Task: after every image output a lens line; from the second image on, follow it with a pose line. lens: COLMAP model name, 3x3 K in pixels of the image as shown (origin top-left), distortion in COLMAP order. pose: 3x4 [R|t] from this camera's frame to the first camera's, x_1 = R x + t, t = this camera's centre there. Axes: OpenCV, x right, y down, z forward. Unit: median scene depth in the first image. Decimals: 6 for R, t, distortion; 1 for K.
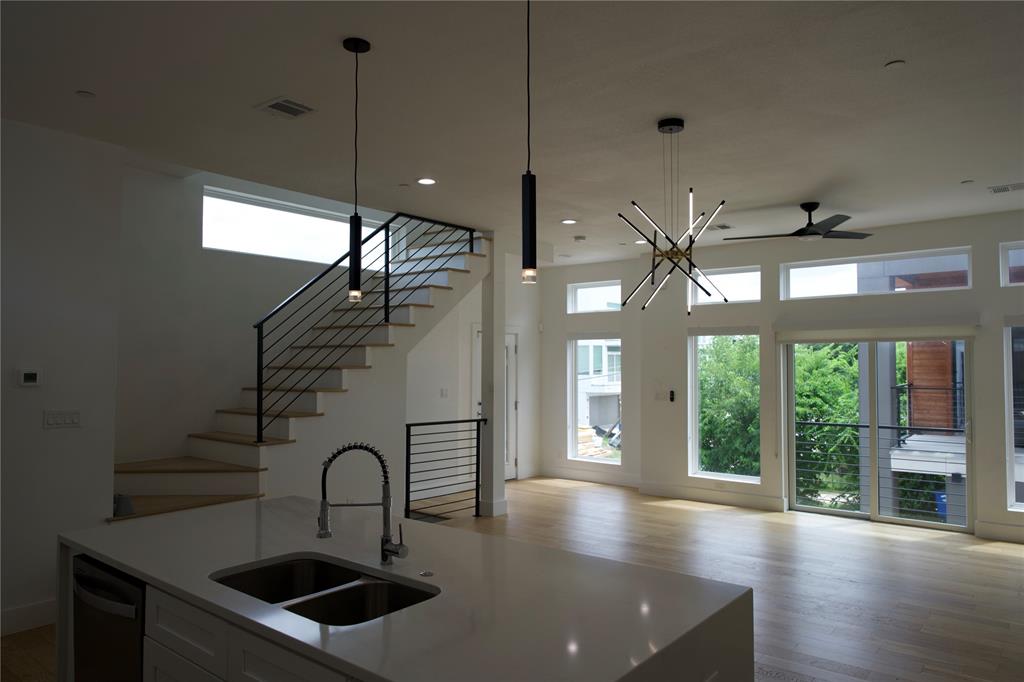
lens RADIAL K [[683.7, 0, 512.0], [0, 683.7, 341.0], [0, 0, 1]] dist [0.002393, 0.000885]
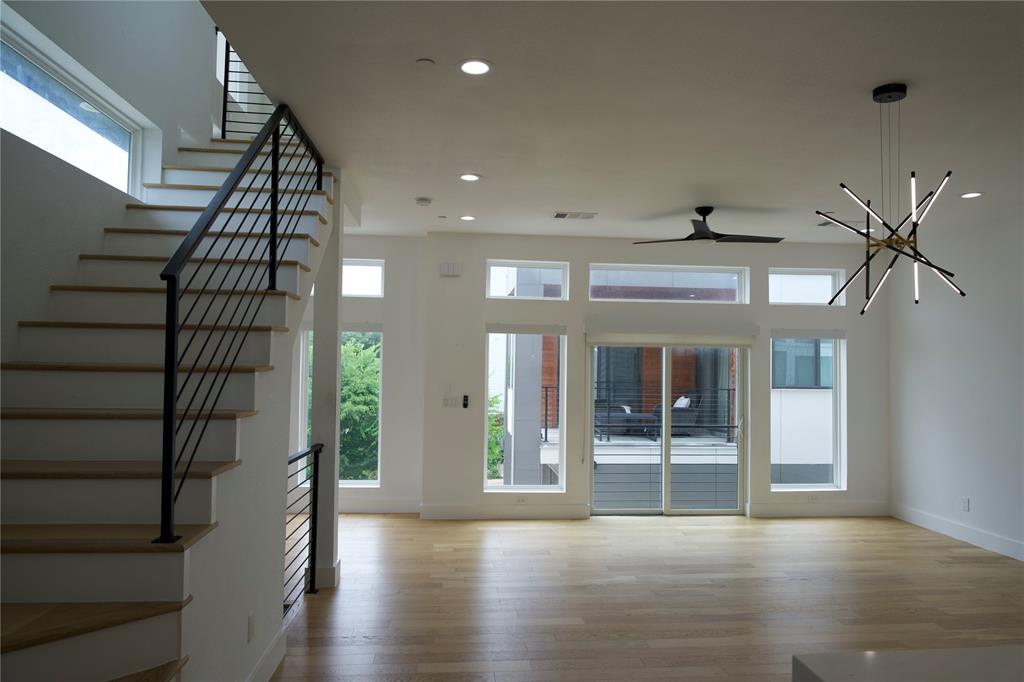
lens RADIAL K [[683.7, 0, 512.0], [0, 683.7, 341.0], [0, 0, 1]] dist [0.002393, 0.000885]
pose [[0.720060, 0.038010, 0.692870, -0.518571], [-0.043355, 0.999012, -0.009748, 0.015426], [-0.692556, -0.023020, 0.720996, 0.532254]]
